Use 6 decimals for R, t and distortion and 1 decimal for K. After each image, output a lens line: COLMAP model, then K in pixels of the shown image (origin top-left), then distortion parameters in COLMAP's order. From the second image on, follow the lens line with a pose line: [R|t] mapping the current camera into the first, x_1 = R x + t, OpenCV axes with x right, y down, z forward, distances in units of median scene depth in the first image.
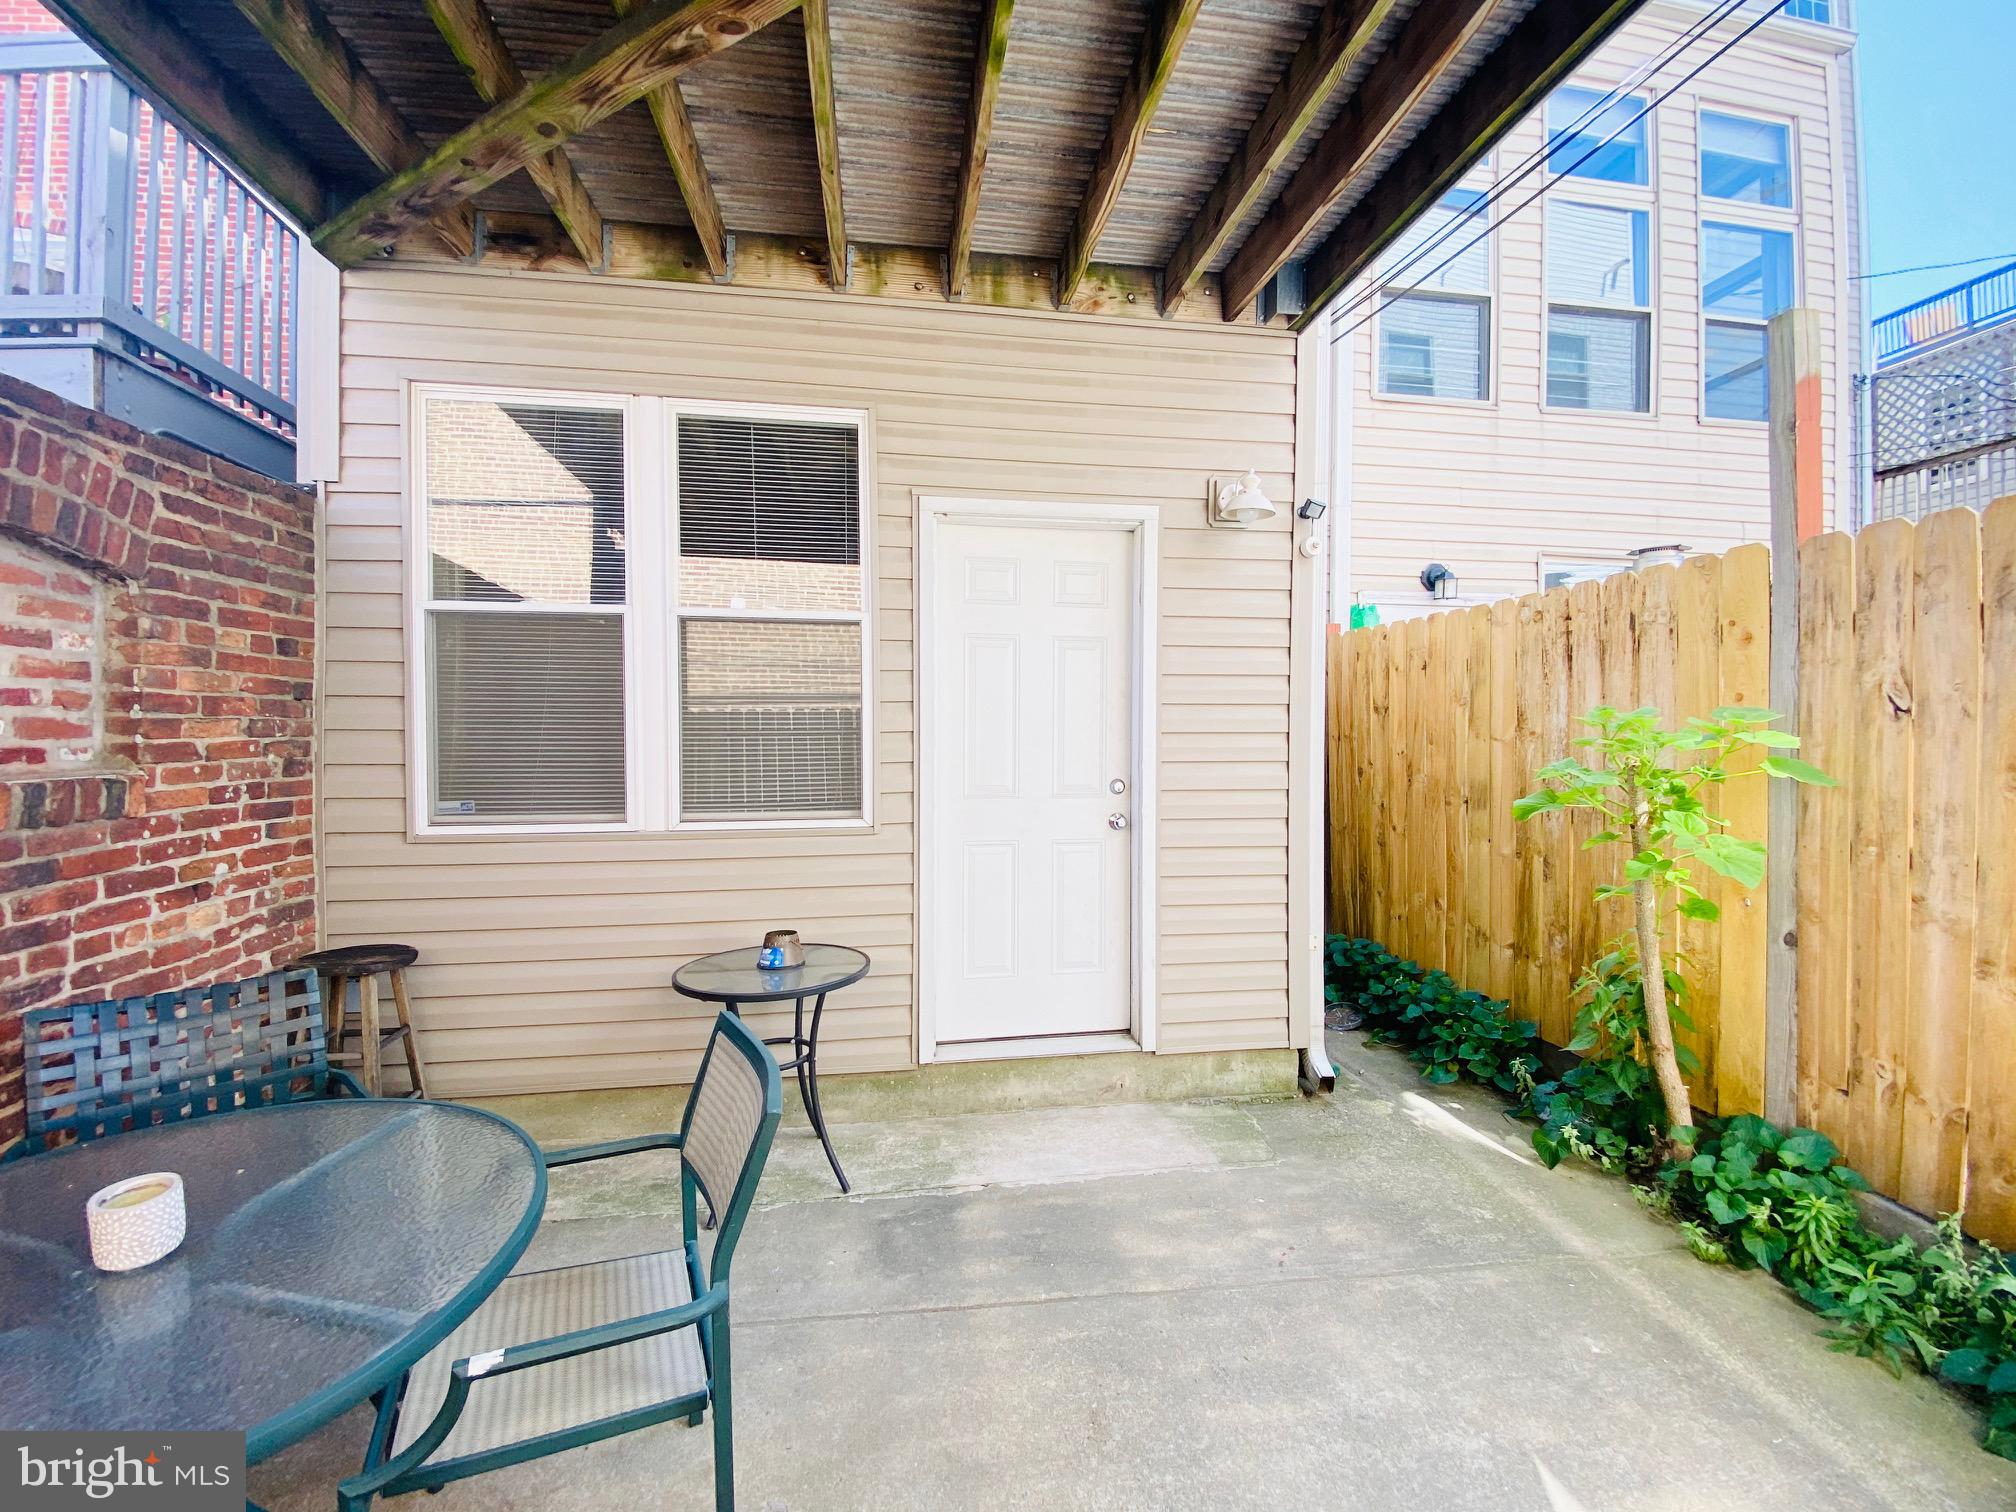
lens RADIAL K [[821.6, 0, 1013.8], [0, 821.6, 750.9], [0, 0, 1]] dist [0.002273, -0.008455]
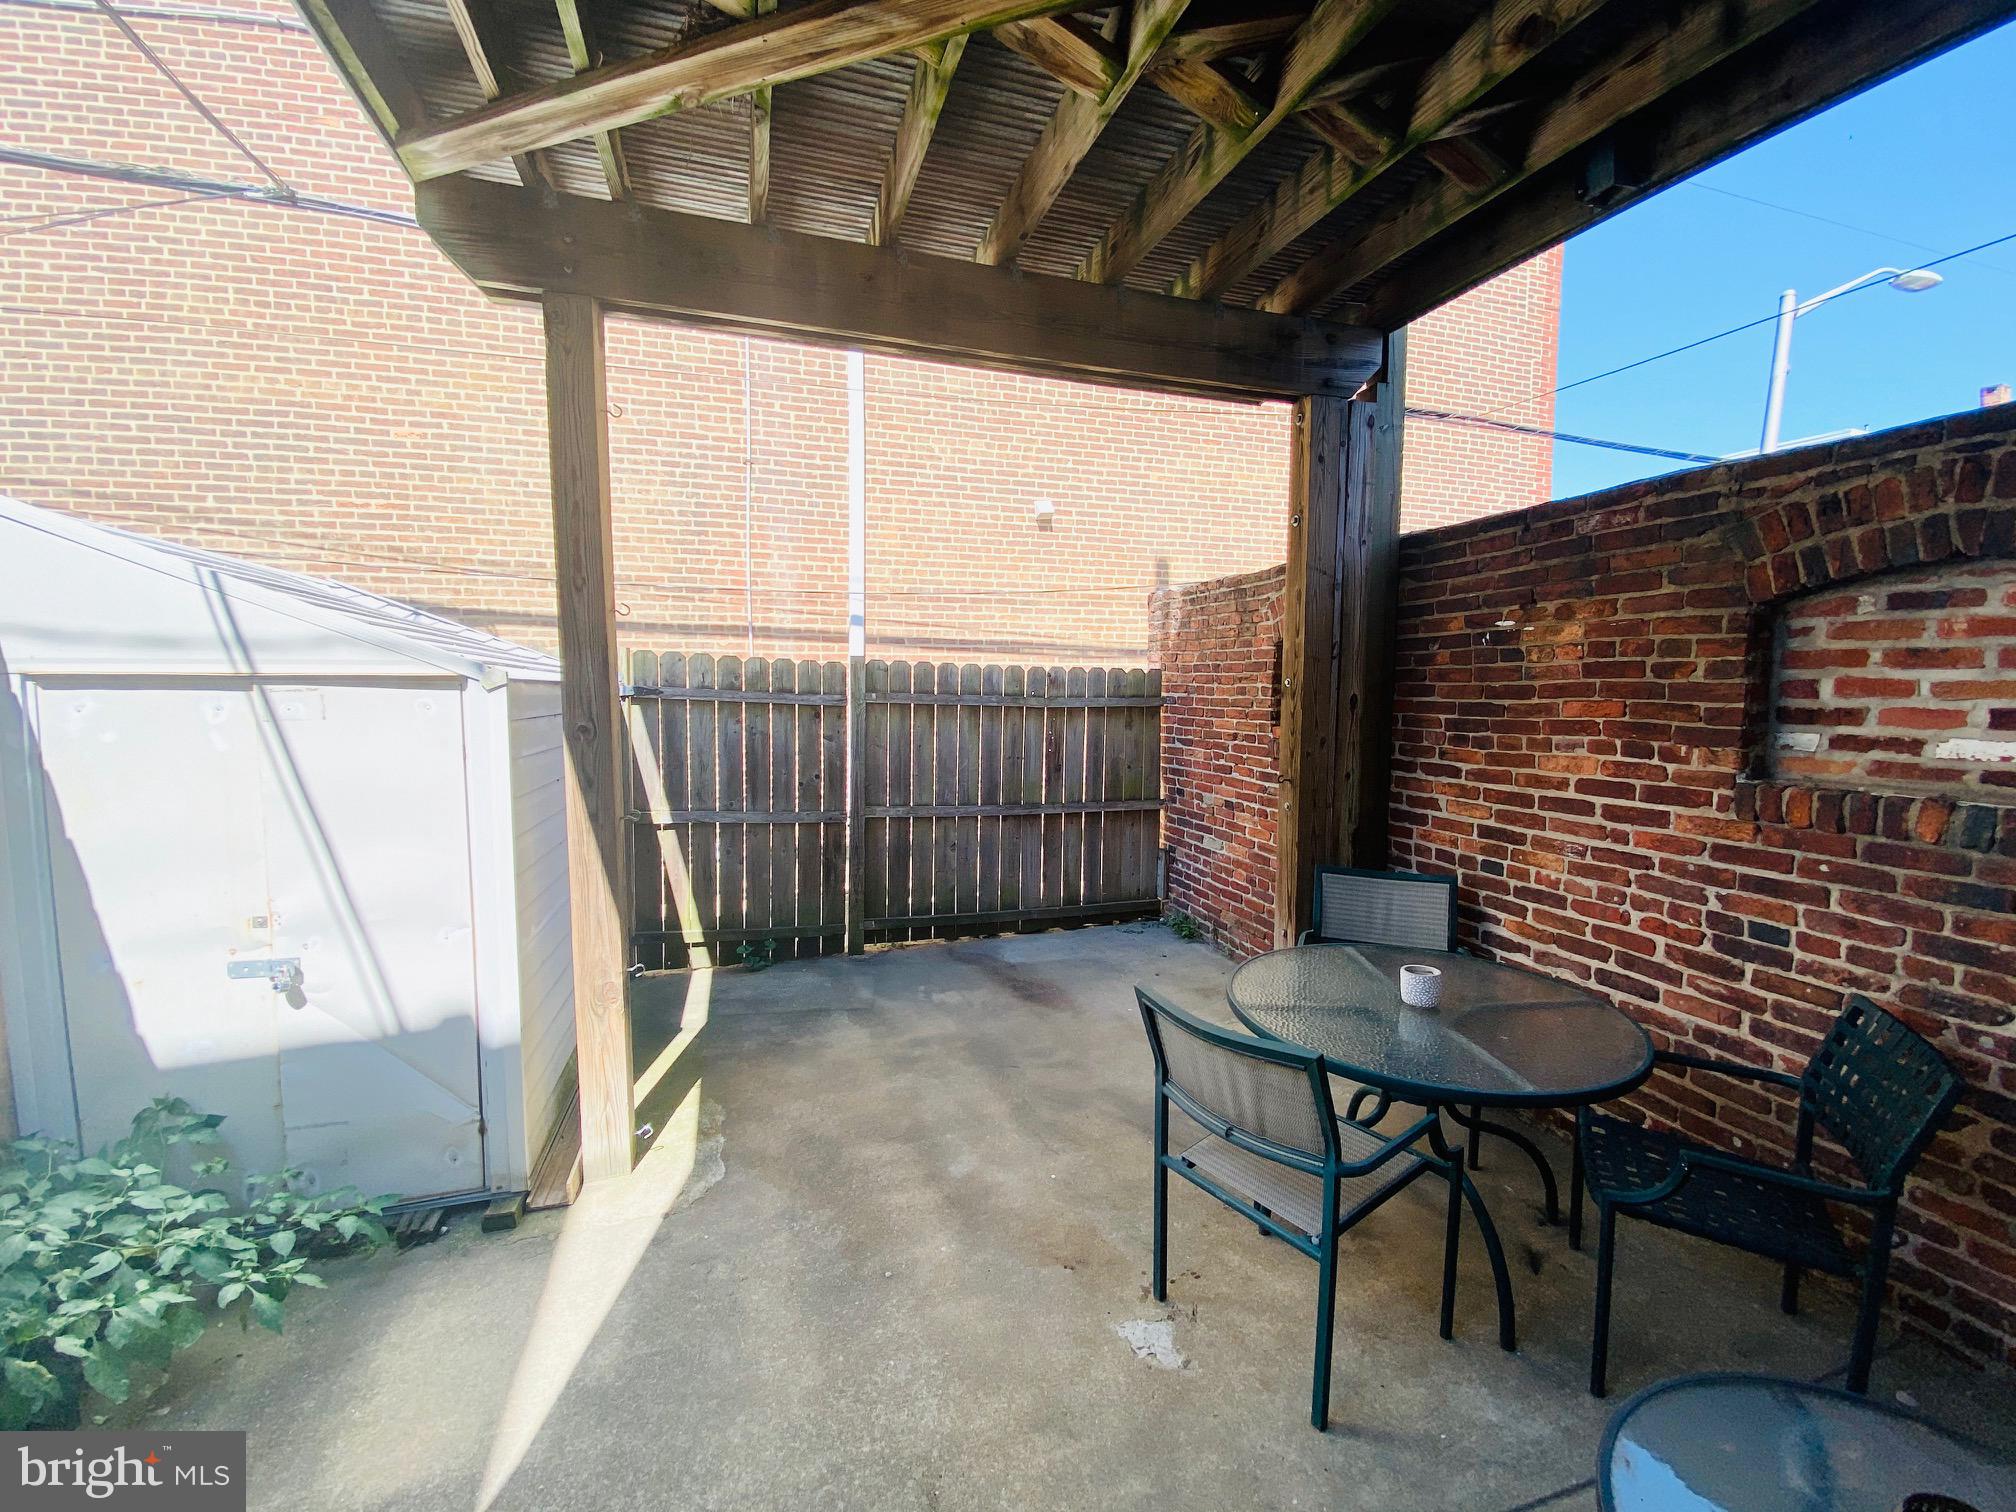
lens RADIAL K [[821.6, 0, 1007.8], [0, 821.6, 751.3], [0, 0, 1]] dist [0.002273, -0.008455]
pose [[-0.987584, 0.008841, -0.156844, 0.151613], [-0.003994, 0.996679, 0.081327, -0.109250], [0.157042, 0.080944, -0.984269, 1.838567]]
